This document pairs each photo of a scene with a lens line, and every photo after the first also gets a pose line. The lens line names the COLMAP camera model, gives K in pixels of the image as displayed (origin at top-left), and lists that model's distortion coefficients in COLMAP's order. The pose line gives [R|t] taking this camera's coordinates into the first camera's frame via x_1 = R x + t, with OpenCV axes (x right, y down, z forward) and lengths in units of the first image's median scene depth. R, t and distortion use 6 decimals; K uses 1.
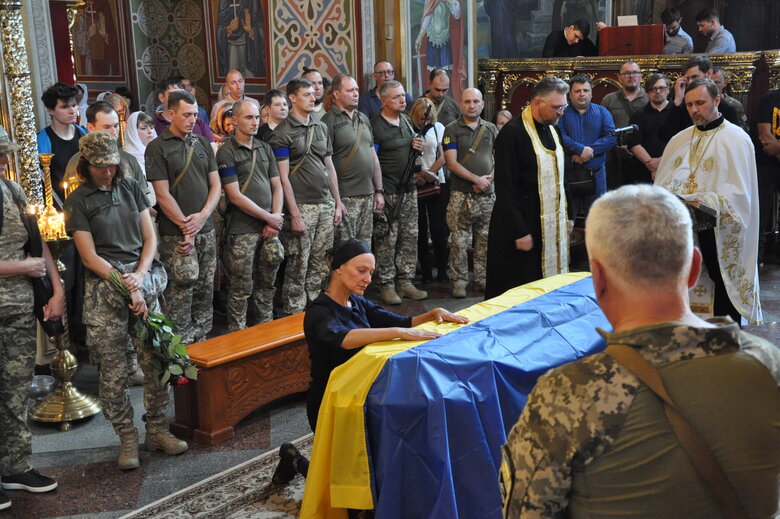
lens RADIAL K [[884.0, 0, 390.0], [0, 884.0, 259.5], [0, 0, 1]] dist [-0.016809, 0.360262]
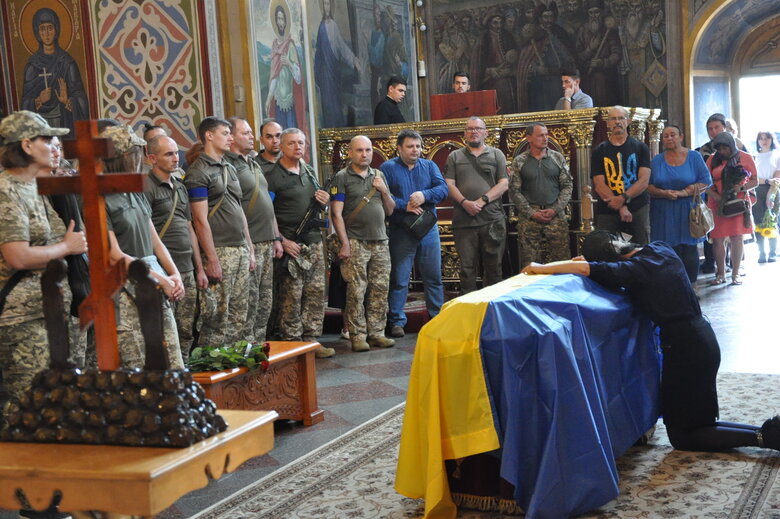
lens RADIAL K [[957.6, 0, 390.0], [0, 957.6, 259.5], [0, 0, 1]] dist [0.079957, 0.092859]
pose [[0.971606, -0.057292, 0.229565, -0.090231], [0.083014, 0.991107, -0.103999, 0.040925], [-0.221565, 0.120103, 0.967721, -0.019686]]
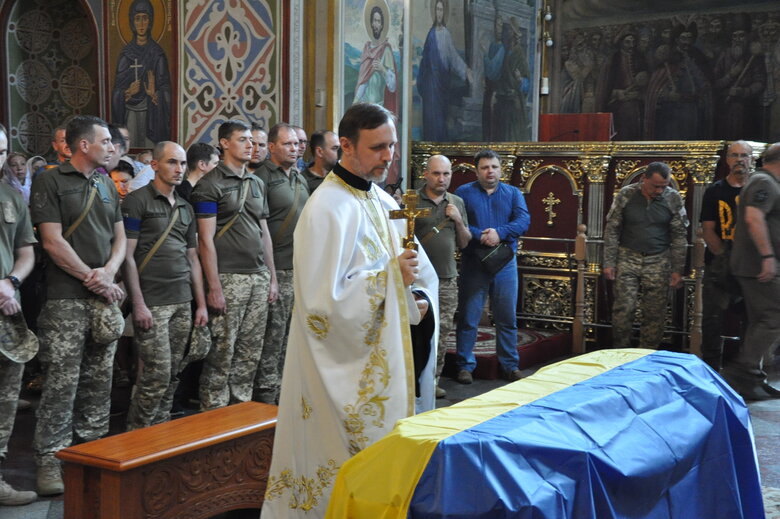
lens RADIAL K [[957.6, 0, 390.0], [0, 957.6, 259.5], [0, 0, 1]] dist [0.079957, 0.092859]
pose [[0.993627, 0.033386, 0.107660, -0.028855], [-0.020292, 0.992506, -0.120499, 0.015388], [-0.110876, 0.117547, 0.986858, 0.068089]]
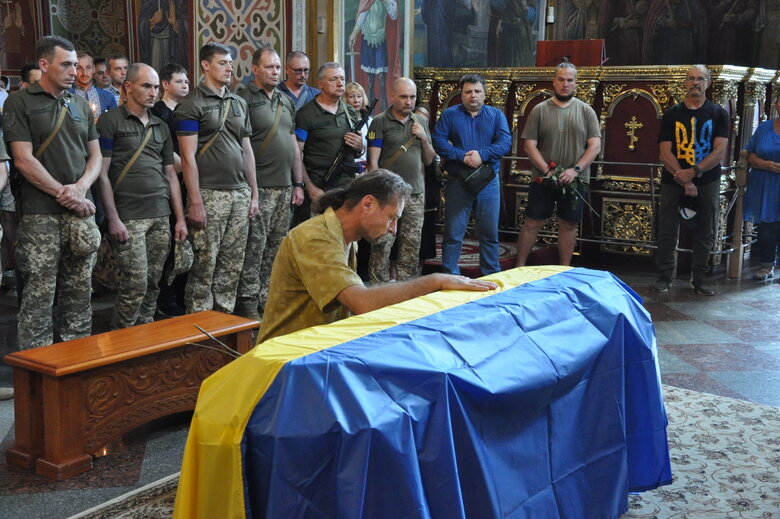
lens RADIAL K [[860.6, 0, 377.4], [0, 860.6, 258.7], [0, 0, 1]] dist [0.058820, 0.061985]
pose [[0.997270, 0.031580, 0.066744, 0.004584], [-0.029891, 0.999211, -0.026158, 0.011978], [-0.067518, 0.024091, 0.997427, 0.086827]]
